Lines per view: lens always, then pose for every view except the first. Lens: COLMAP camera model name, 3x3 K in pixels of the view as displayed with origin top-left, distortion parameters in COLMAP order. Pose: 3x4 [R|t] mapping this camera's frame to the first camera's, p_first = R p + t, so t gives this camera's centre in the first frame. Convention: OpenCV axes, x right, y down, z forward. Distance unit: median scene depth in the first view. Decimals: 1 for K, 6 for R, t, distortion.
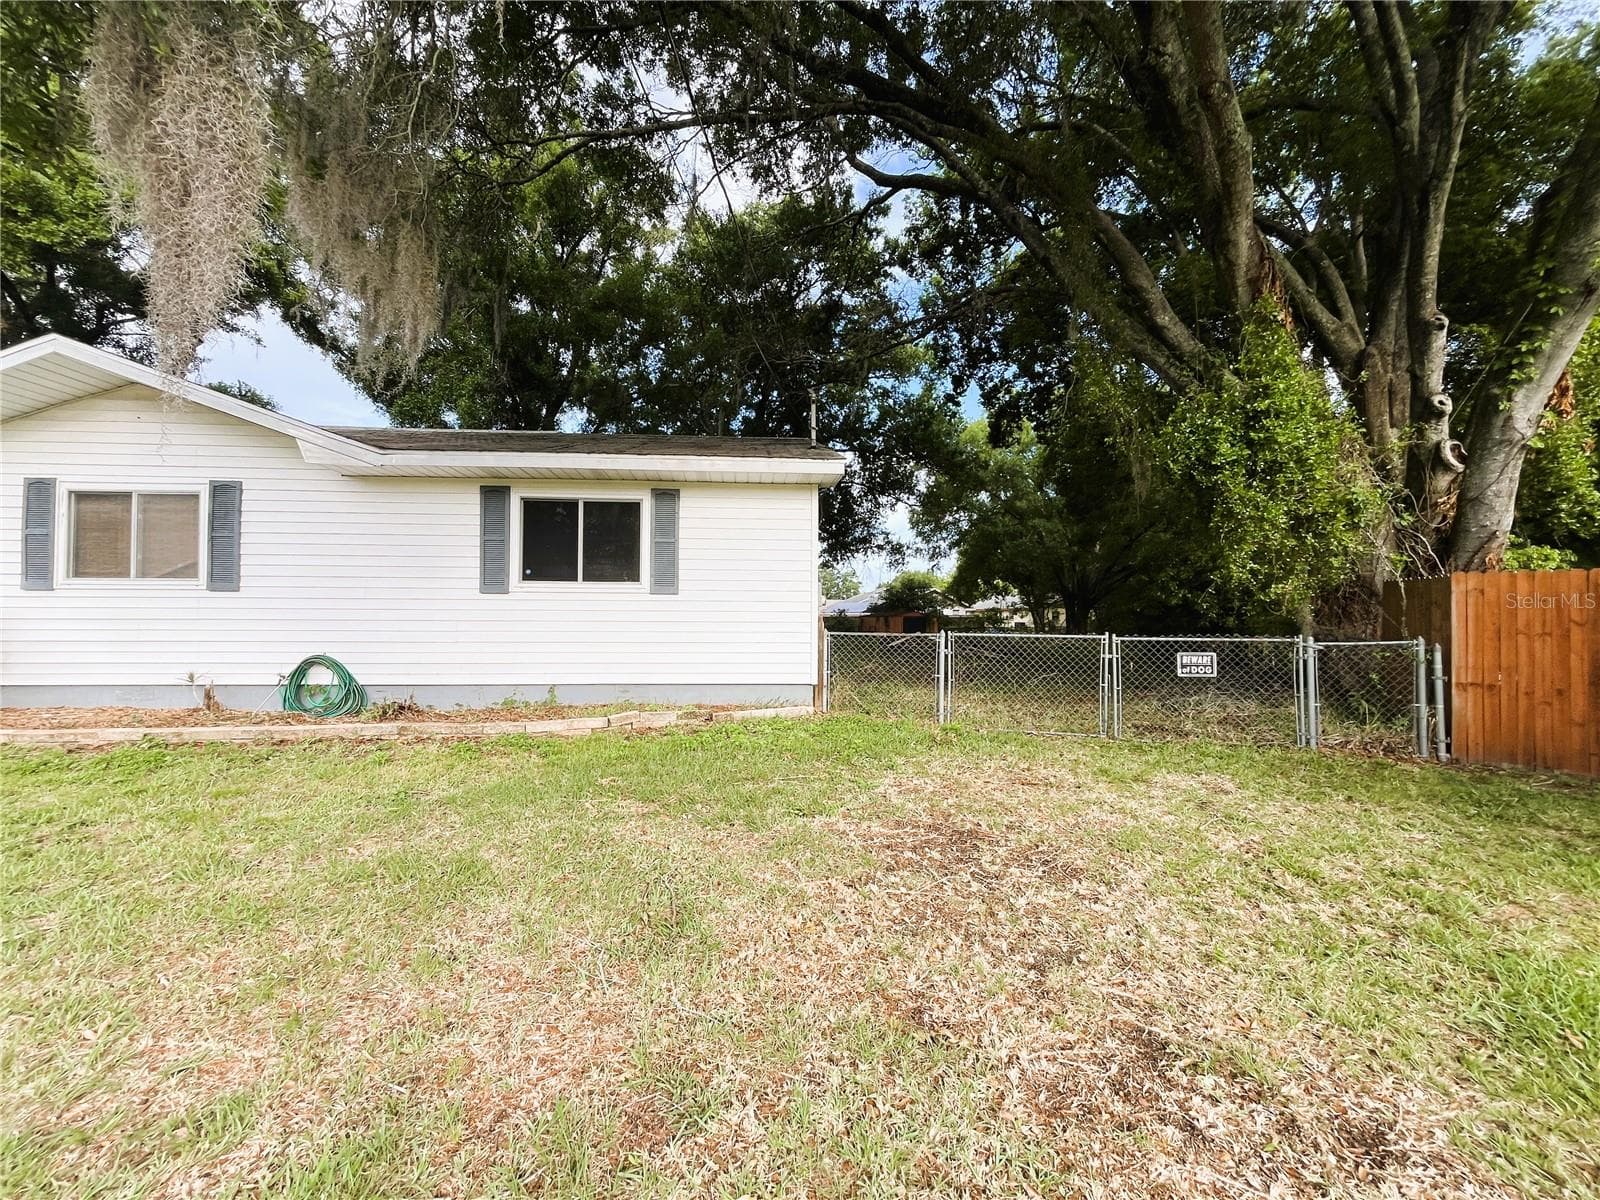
lens RADIAL K [[647.4, 0, 798.2], [0, 647.4, 606.8], [0, 0, 1]] dist [-0.001181, 0.000077]
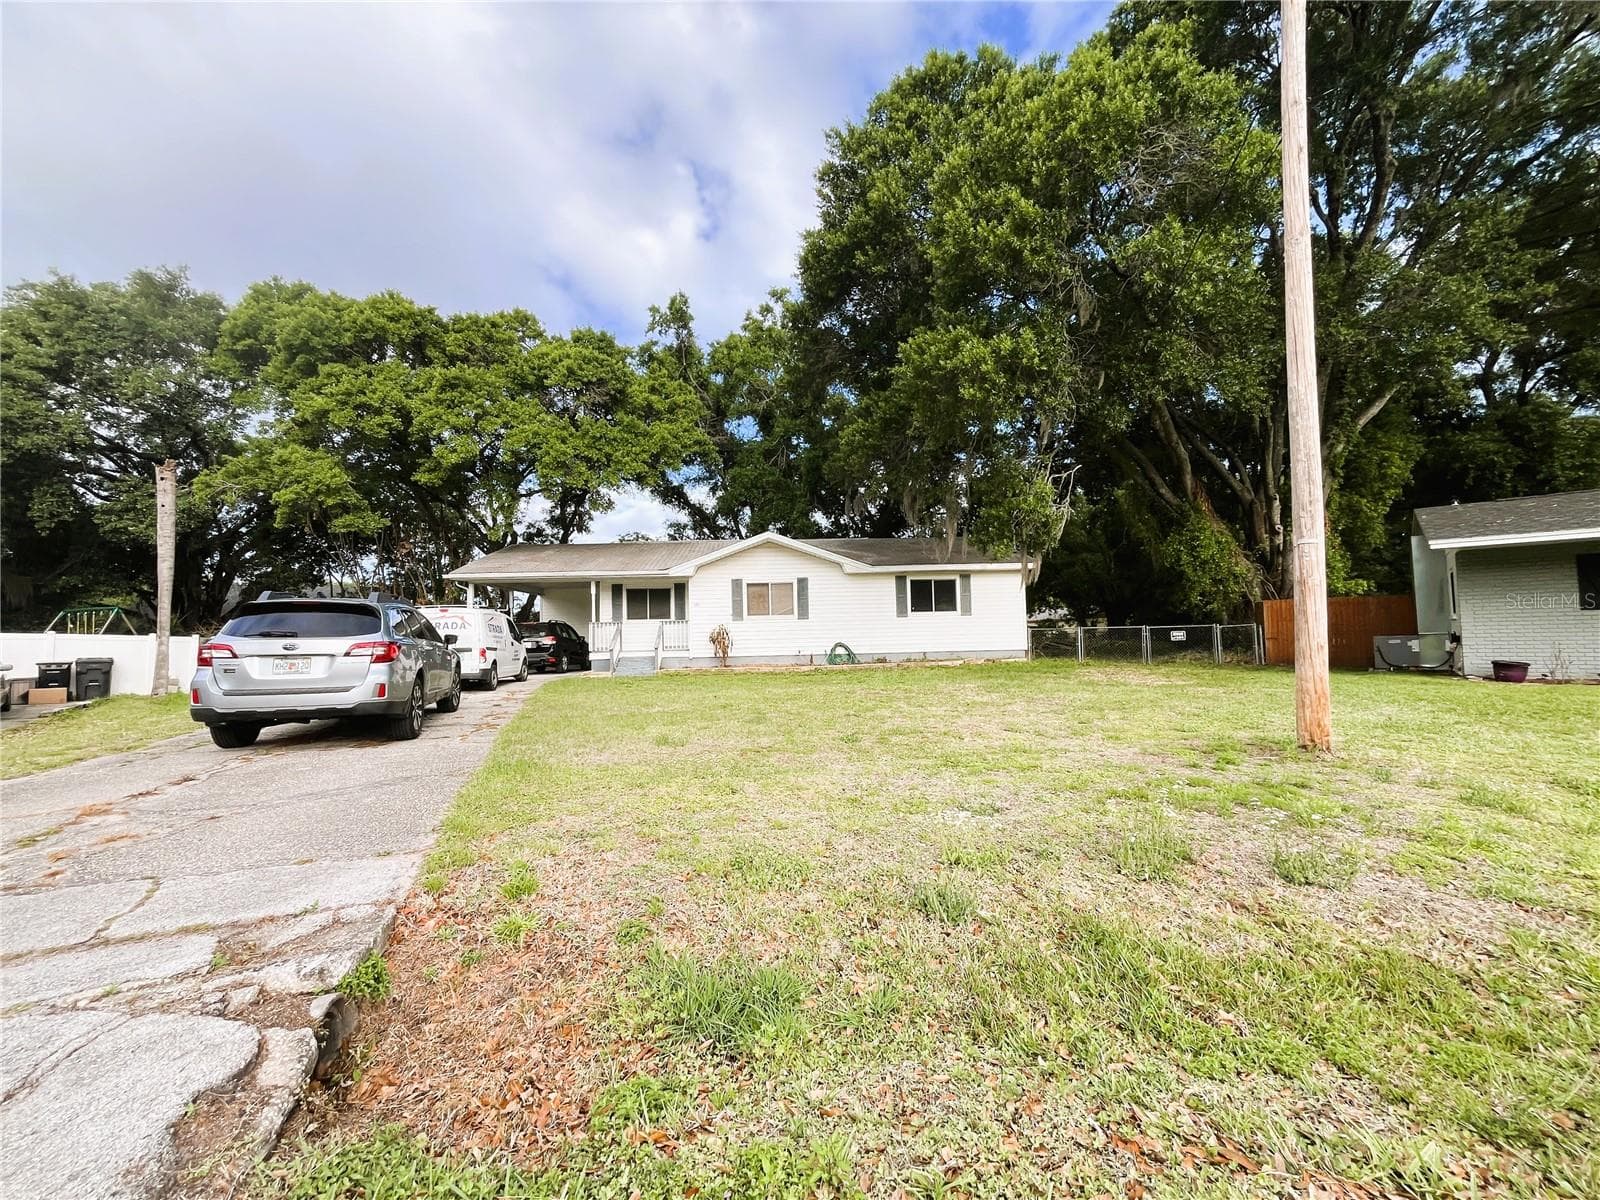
lens RADIAL K [[646.5, 0, 796.7], [0, 646.5, 604.8], [0, 0, 1]] dist [-0.000248, 0.000016]
pose [[0.998911, -0.029207, -0.036378, -0.815059], [0.028067, 0.999111, -0.031458, -0.000025], [0.037264, 0.030403, 0.998843, -1.639556]]
